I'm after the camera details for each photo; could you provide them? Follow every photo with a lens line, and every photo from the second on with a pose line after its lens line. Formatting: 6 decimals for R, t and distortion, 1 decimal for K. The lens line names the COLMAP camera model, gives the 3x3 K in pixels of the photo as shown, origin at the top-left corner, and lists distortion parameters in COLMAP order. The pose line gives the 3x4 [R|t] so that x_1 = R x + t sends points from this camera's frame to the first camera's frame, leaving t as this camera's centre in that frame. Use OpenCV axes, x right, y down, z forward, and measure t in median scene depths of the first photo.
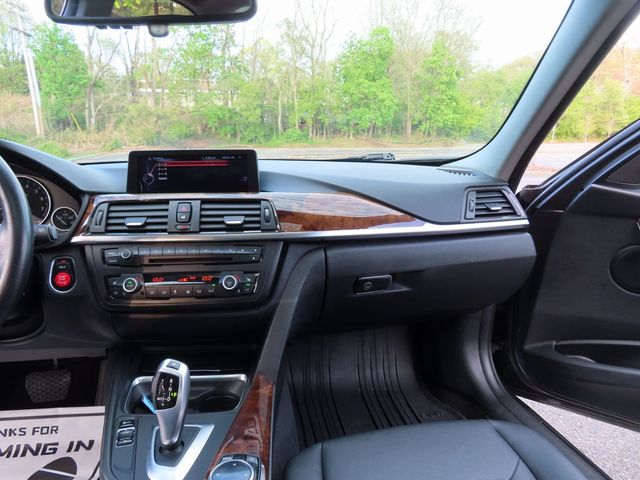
lens RADIAL K [[453.7, 0, 321.5], [0, 453.7, 239.1], [0, 0, 1]] dist [-0.012749, 0.002763]
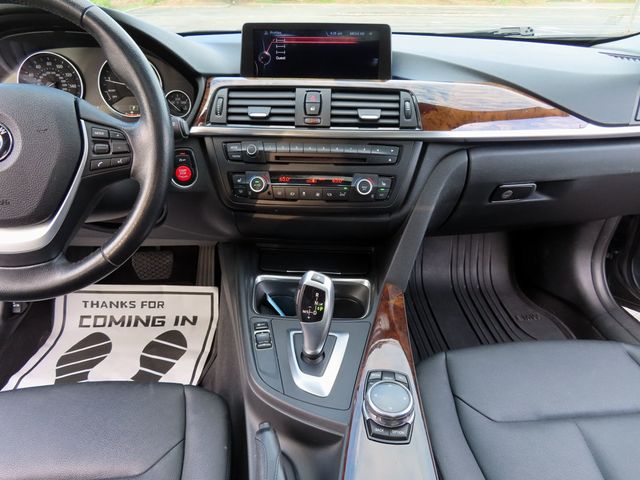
lens RADIAL K [[454.8, 0, 320.0], [0, 454.8, 240.0], [0, 0, 1]] dist [-0.011087, 0.002042]
pose [[0.993554, 0.065143, -0.092770, -0.170161], [-0.036725, 0.959225, 0.280247, -0.045436], [0.107243, -0.275033, 0.955435, 0.082331]]
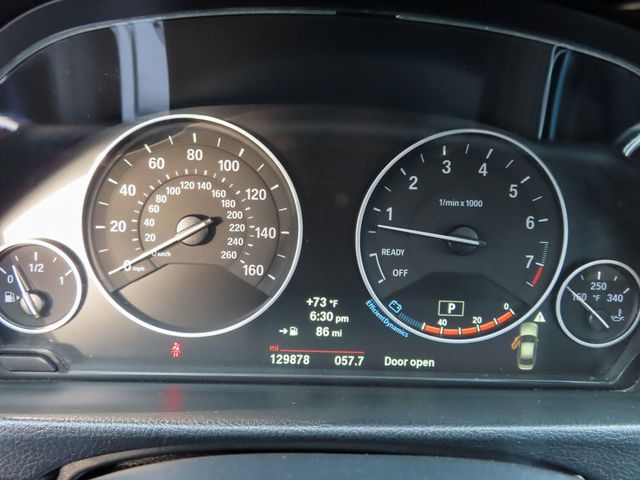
lens RADIAL K [[458.0, 0, 319.1], [0, 458.0, 242.8], [0, 0, 1]] dist [-0.011994, 0.005777]
pose [[0.984851, 0.103918, -0.138816, -0.647559], [-0.082545, 0.984971, 0.151719, -0.099574], [0.152496, -0.137962, 0.978627, 0.665663]]
